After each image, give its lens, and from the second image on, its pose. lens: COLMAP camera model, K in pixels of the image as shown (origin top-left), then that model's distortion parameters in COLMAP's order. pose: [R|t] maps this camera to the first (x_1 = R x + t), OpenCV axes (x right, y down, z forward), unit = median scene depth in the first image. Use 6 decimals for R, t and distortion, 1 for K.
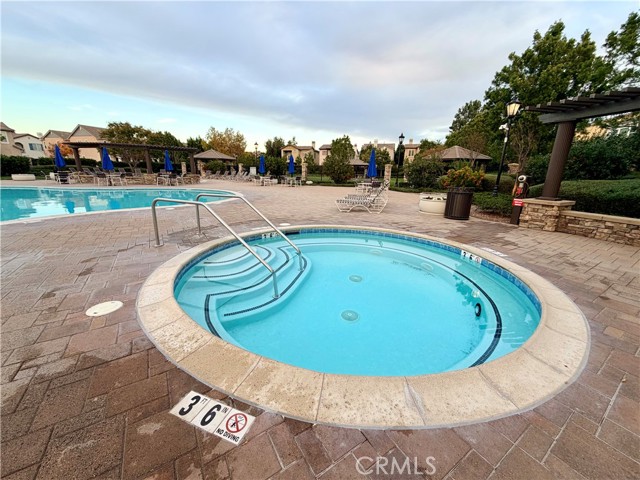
lens RADIAL K [[255.7, 0, 318.0], [0, 255.7, 239.1], [0, 0, 1]] dist [0.010620, -0.001362]
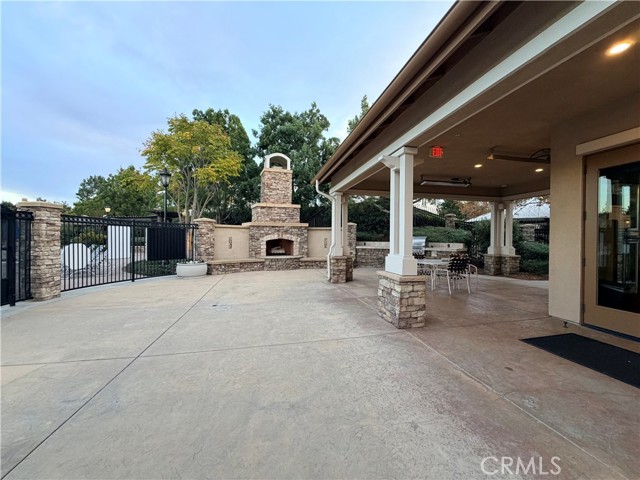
lens RADIAL K [[255.7, 0, 321.8], [0, 255.7, 236.9], [0, 0, 1]] dist [0.010620, -0.001362]
pose [[0.359025, -0.019820, 0.933117, -0.152146], [0.235948, 0.969227, -0.070196, 0.076231], [-0.903011, 0.245370, 0.352654, -0.309552]]
